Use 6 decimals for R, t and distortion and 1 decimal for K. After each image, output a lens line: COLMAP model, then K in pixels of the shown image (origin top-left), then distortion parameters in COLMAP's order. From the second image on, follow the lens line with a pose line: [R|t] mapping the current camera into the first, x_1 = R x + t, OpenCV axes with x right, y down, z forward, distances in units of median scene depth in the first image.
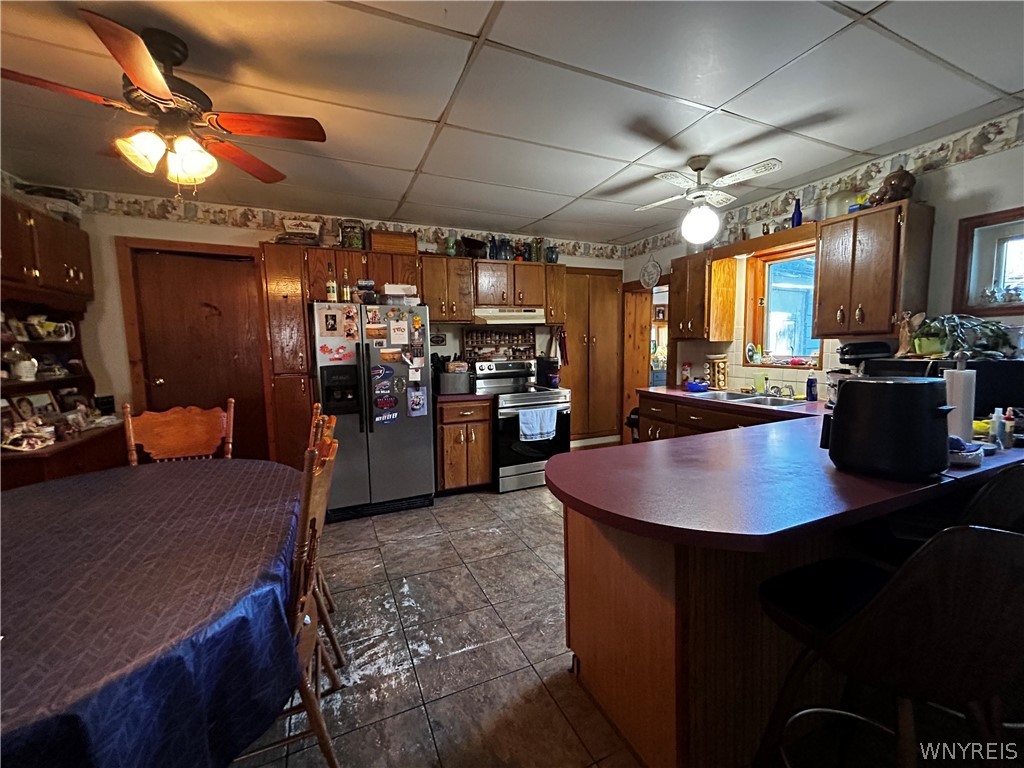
lens RADIAL K [[412.7, 0, 513.0], [0, 412.7, 384.5], [0, 0, 1]] dist [-0.001230, 0.000561]
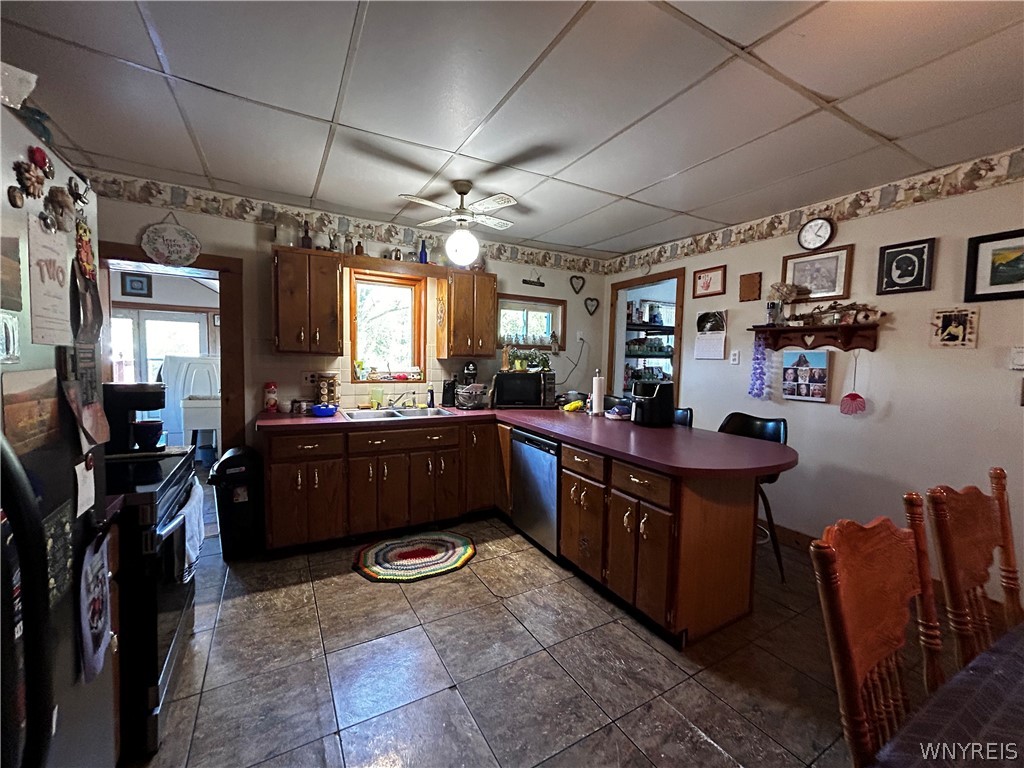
lens RADIAL K [[412.7, 0, 513.0], [0, 412.7, 384.5], [0, 0, 1]] dist [-0.001230, 0.000561]
pose [[-0.101062, -0.038972, 0.994117, -0.612155], [0.078250, 0.995826, 0.046994, -0.079832], [-0.991798, 0.082539, -0.097590, 1.014433]]
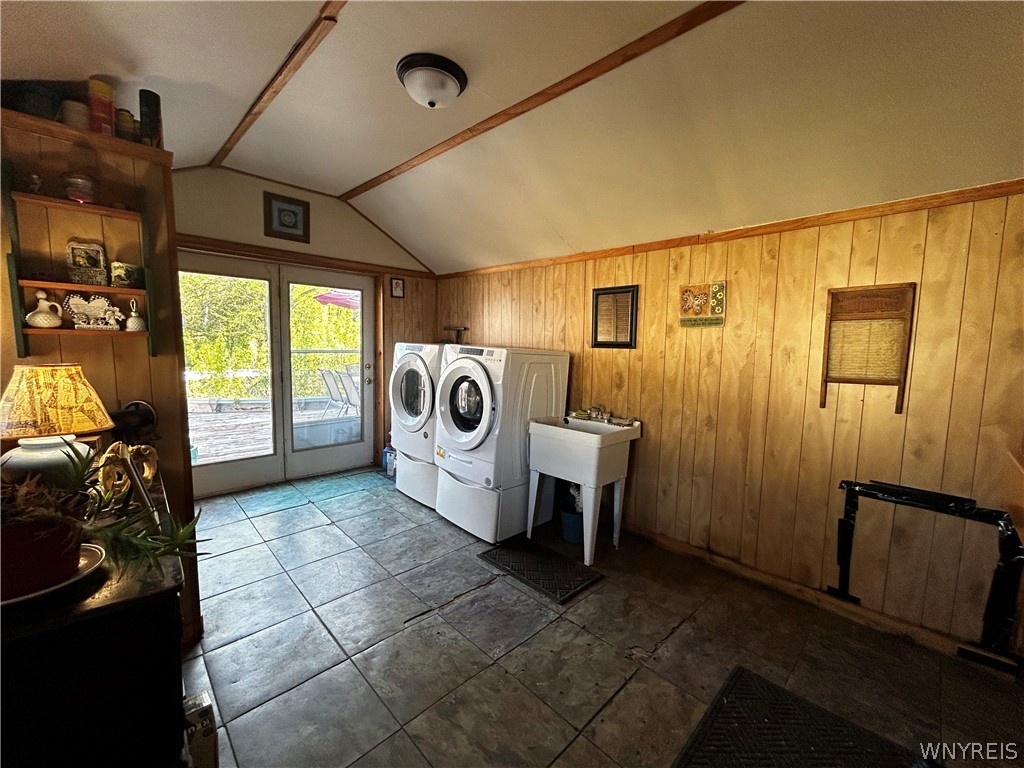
lens RADIAL K [[412.7, 0, 513.0], [0, 412.7, 384.5], [0, 0, 1]] dist [-0.001230, 0.000561]
pose [[-0.341234, -0.077726, 0.936759, 0.503217], [0.080378, 0.990512, 0.111466, -0.277118], [-0.936535, 0.113330, -0.331749, 2.780840]]
